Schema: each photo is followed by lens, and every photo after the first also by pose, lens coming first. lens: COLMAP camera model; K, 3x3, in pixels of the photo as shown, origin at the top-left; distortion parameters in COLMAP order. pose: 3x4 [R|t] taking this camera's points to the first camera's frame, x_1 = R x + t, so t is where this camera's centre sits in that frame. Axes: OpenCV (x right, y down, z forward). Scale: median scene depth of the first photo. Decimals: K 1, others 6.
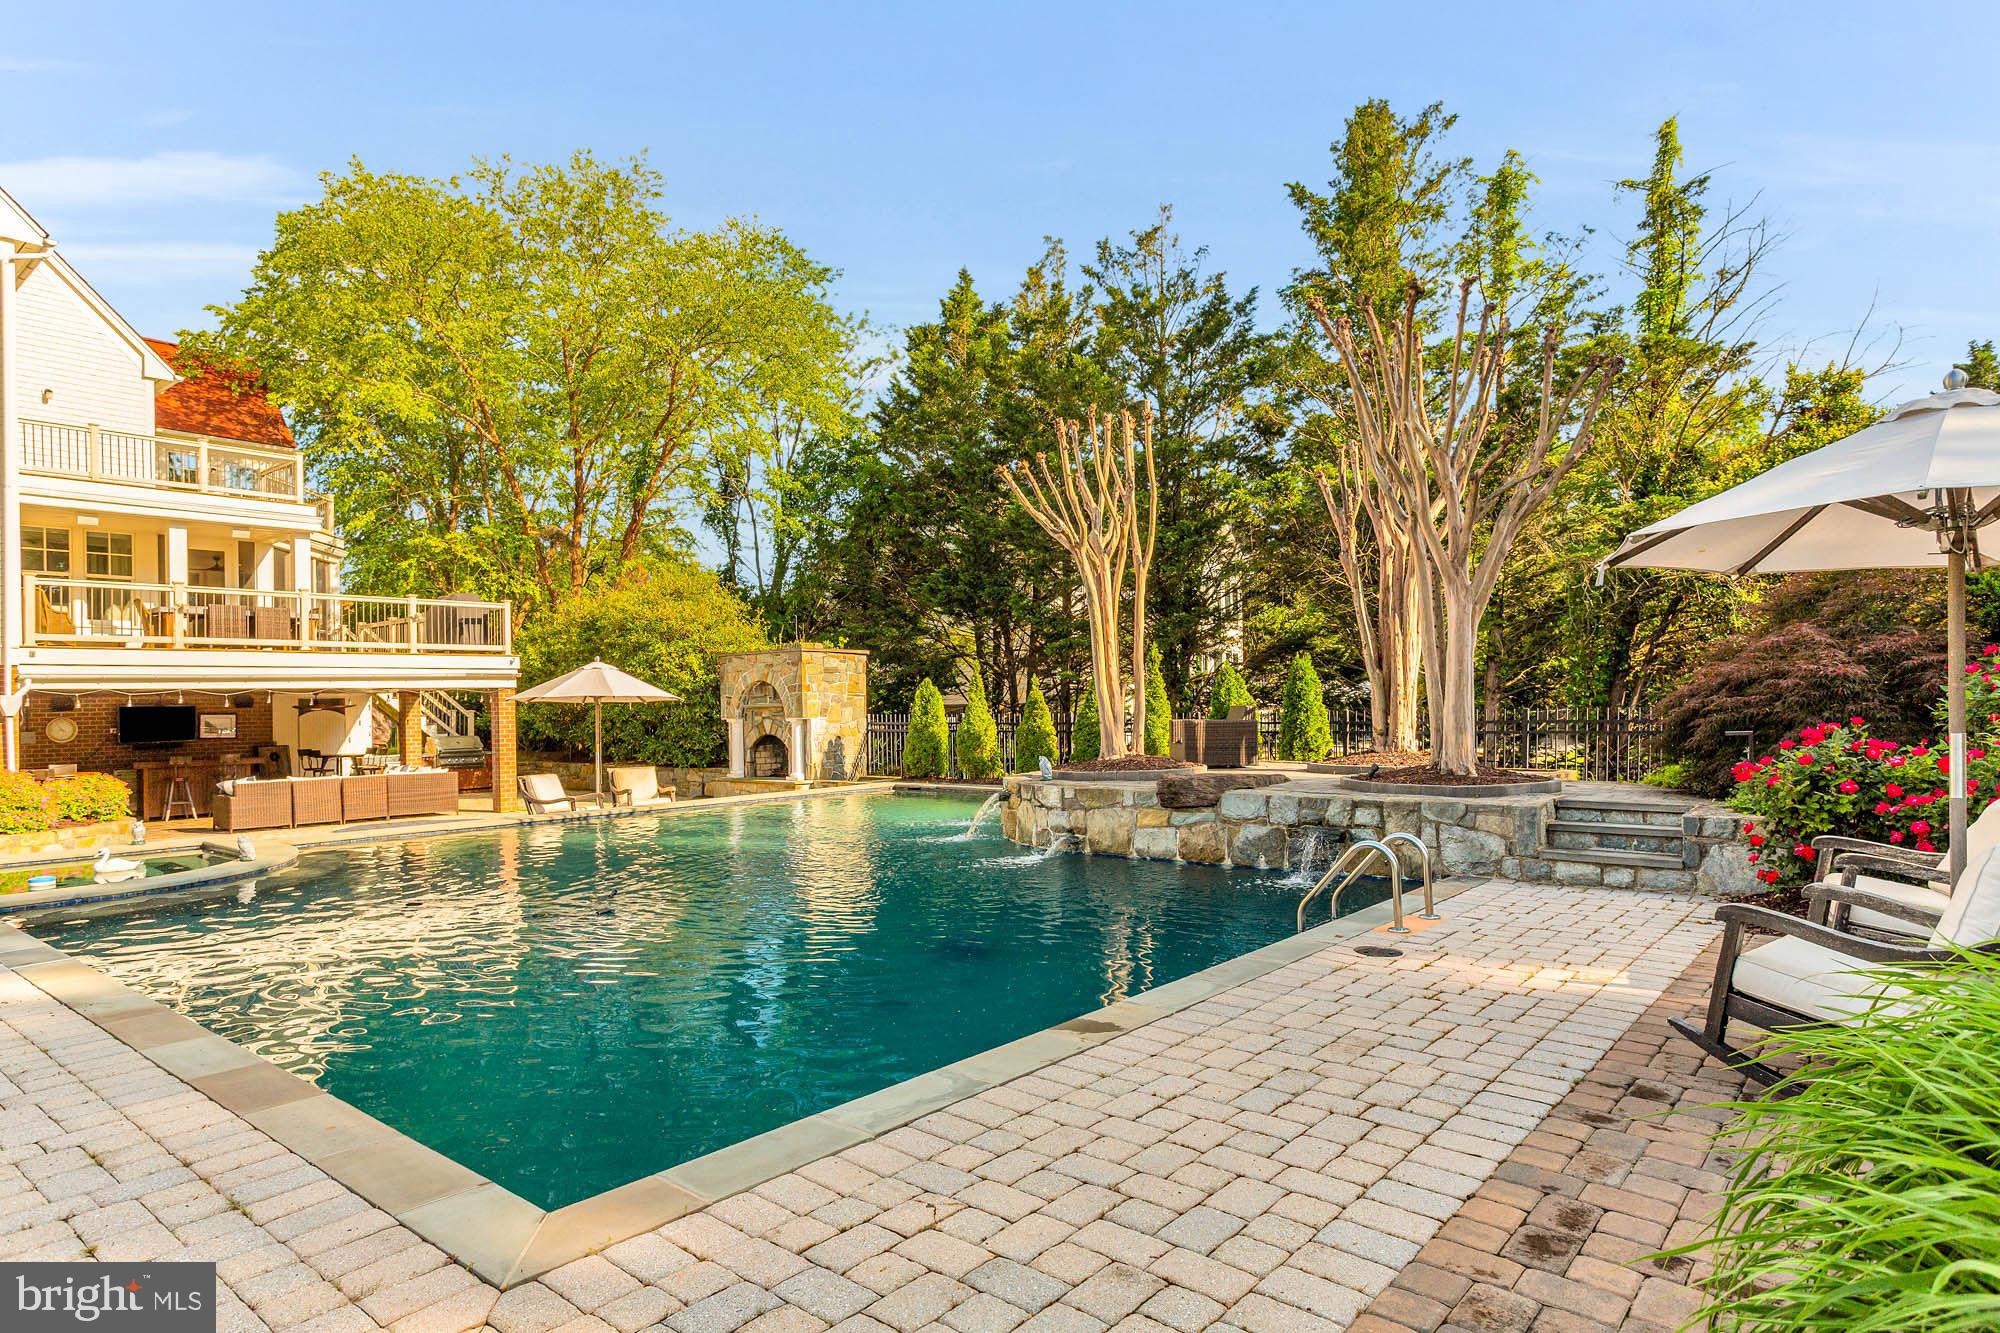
lens RADIAL K [[1140.8, 0, 992.3], [0, 1140.8, 709.1], [0, 0, 1]] dist [-0.052540, 0.052957]
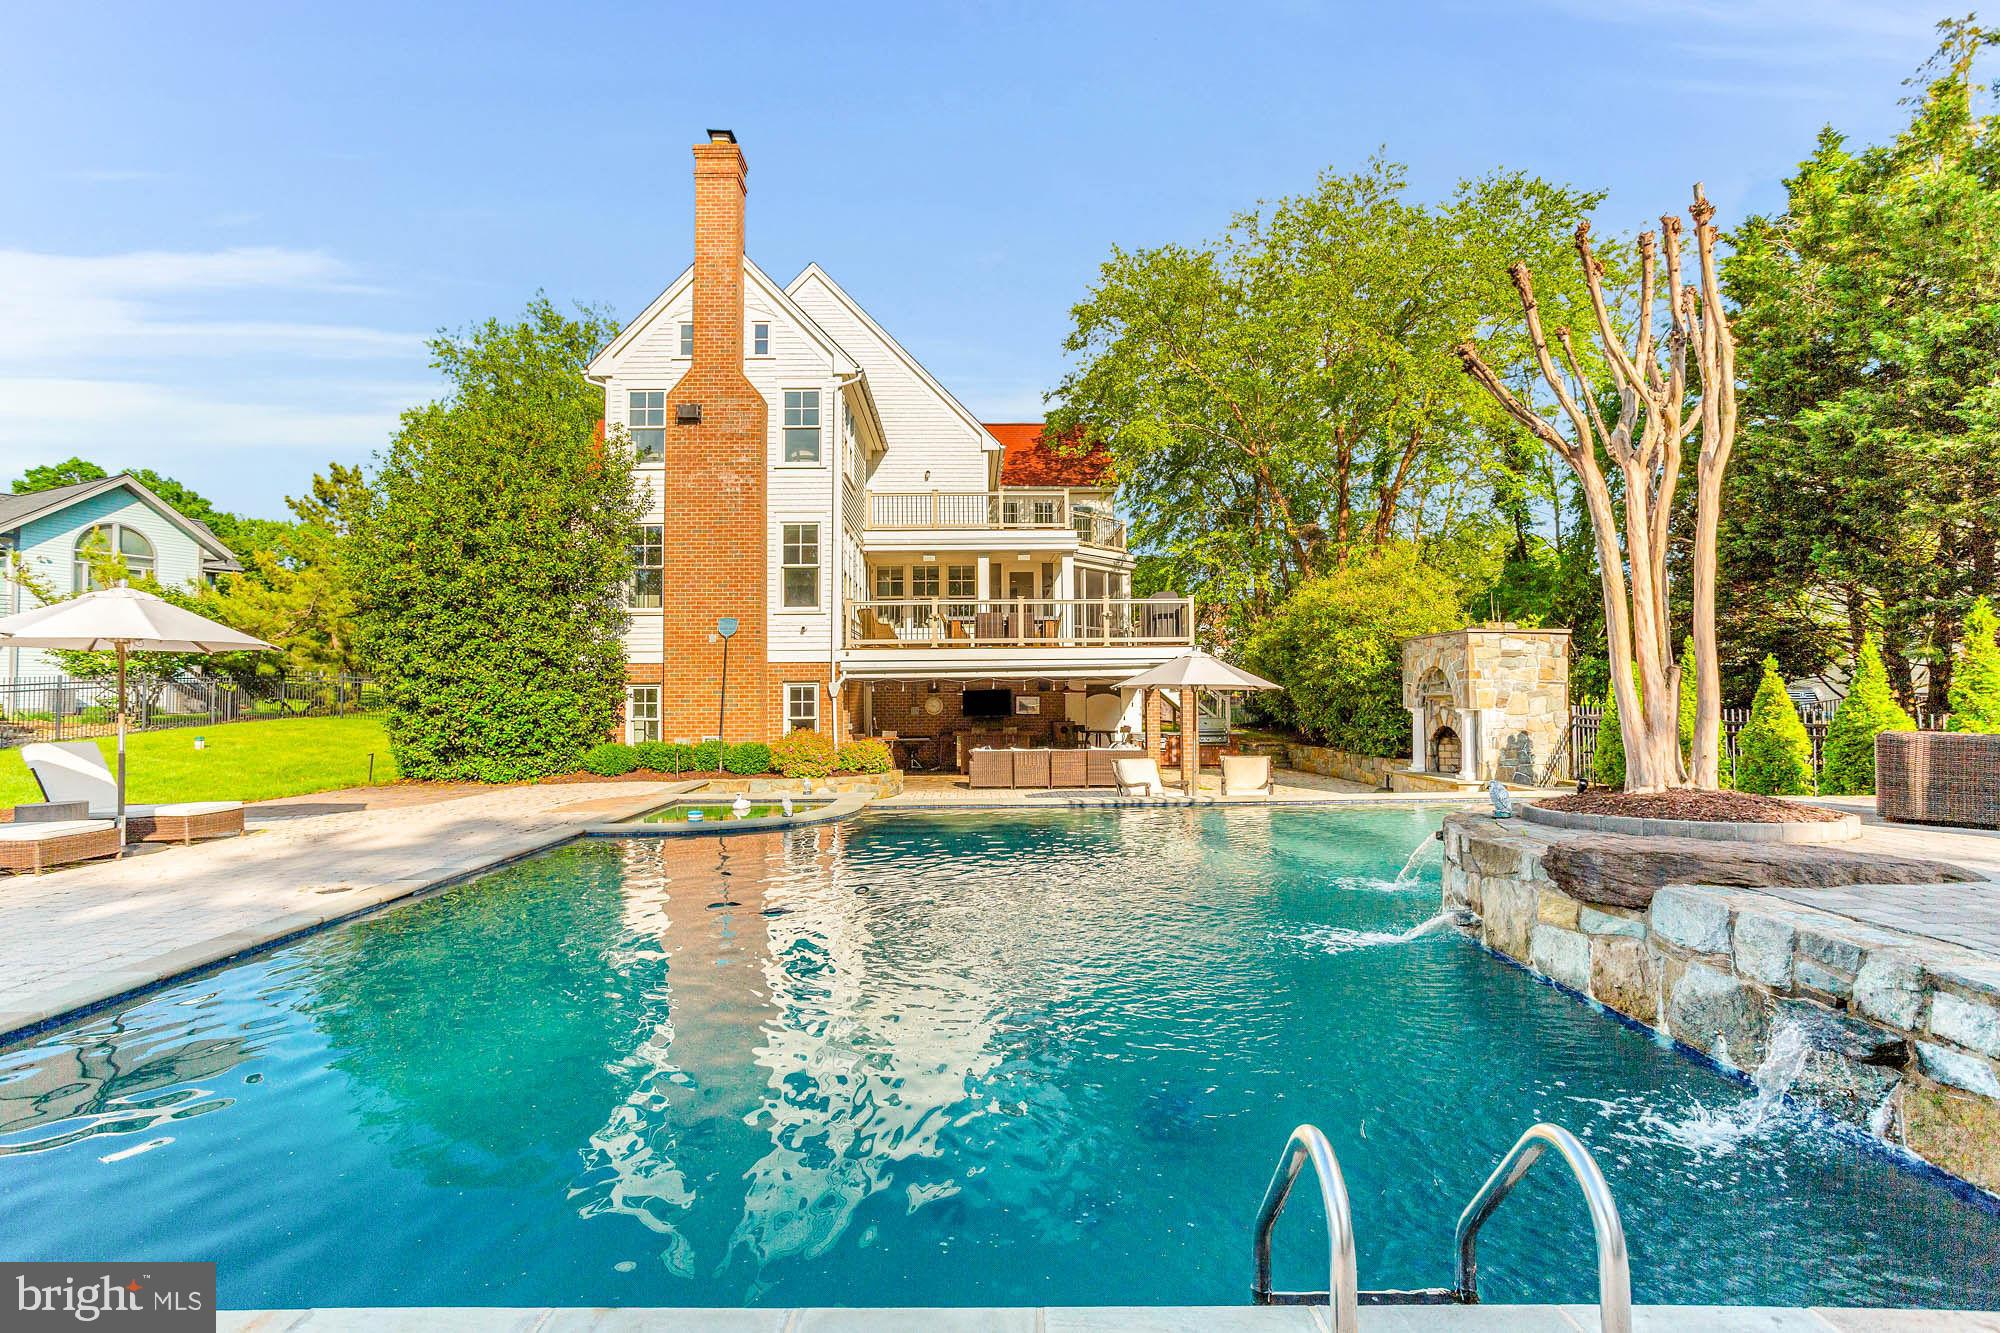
lens RADIAL K [[975.7, 0, 1001.9], [0, 975.7, 667.6], [0, 0, 1]] dist [-0.002580, 0.016105]
pose [[0.666384, -0.009054, -0.745554, 0.273879], [-0.009075, 0.999754, -0.020252, -0.009807], [0.745553, 0.020262, 0.666138, 0.407844]]
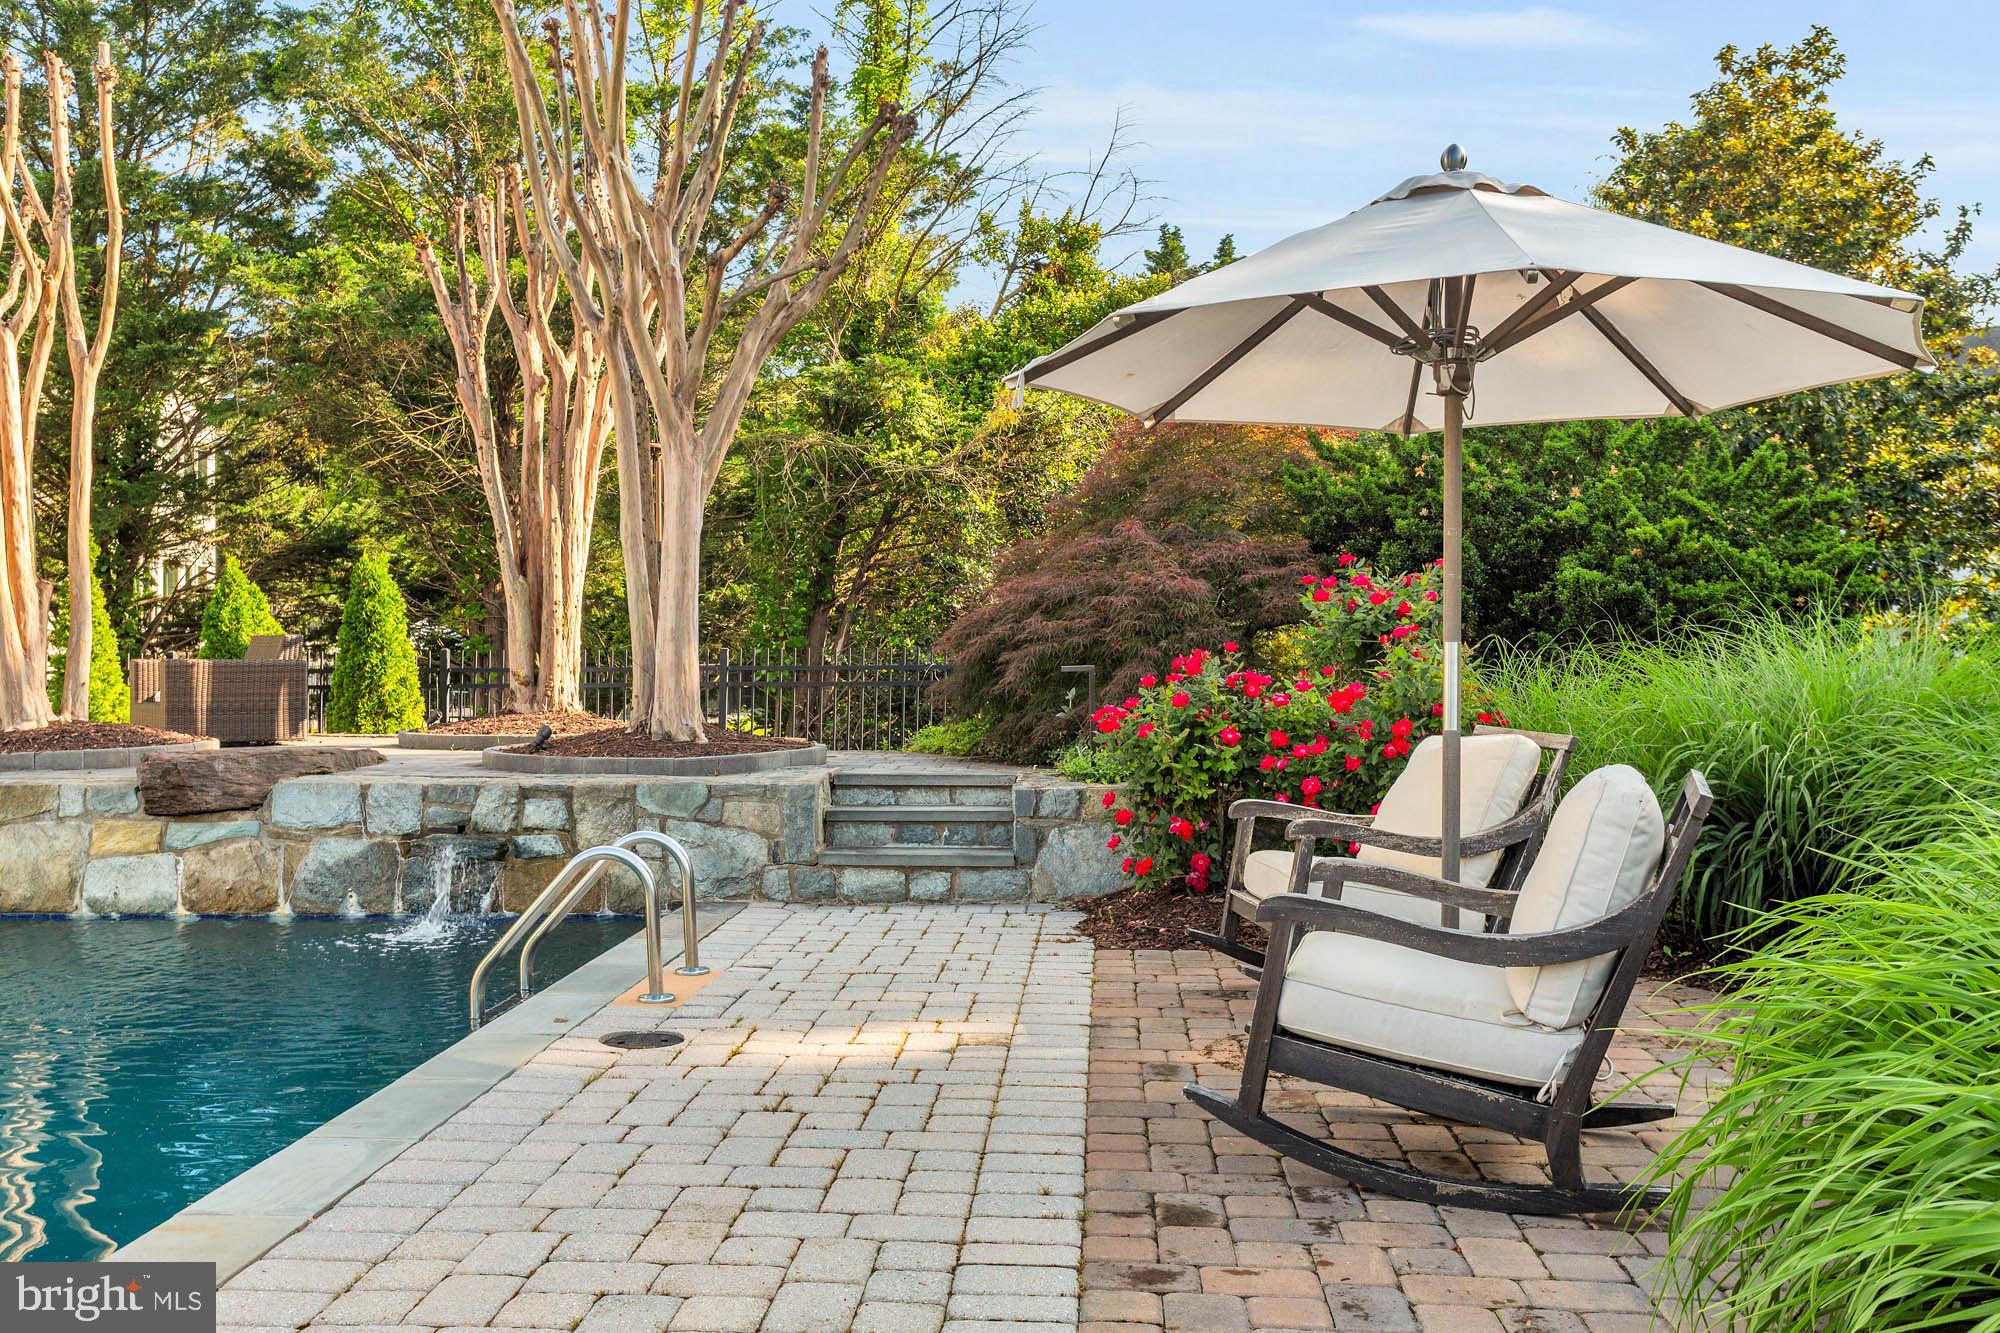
lens RADIAL K [[1745.3, 0, 1000.0], [0, 1745.3, 666.5], [0, 0, 1]] dist [-0.020838, 0.070317]
pose [[0.792530, 0.007797, 0.609783, -0.025179], [-0.005508, 0.999969, -0.005628, 0.017110], [-0.609808, 0.001101, 0.792548, 0.107228]]
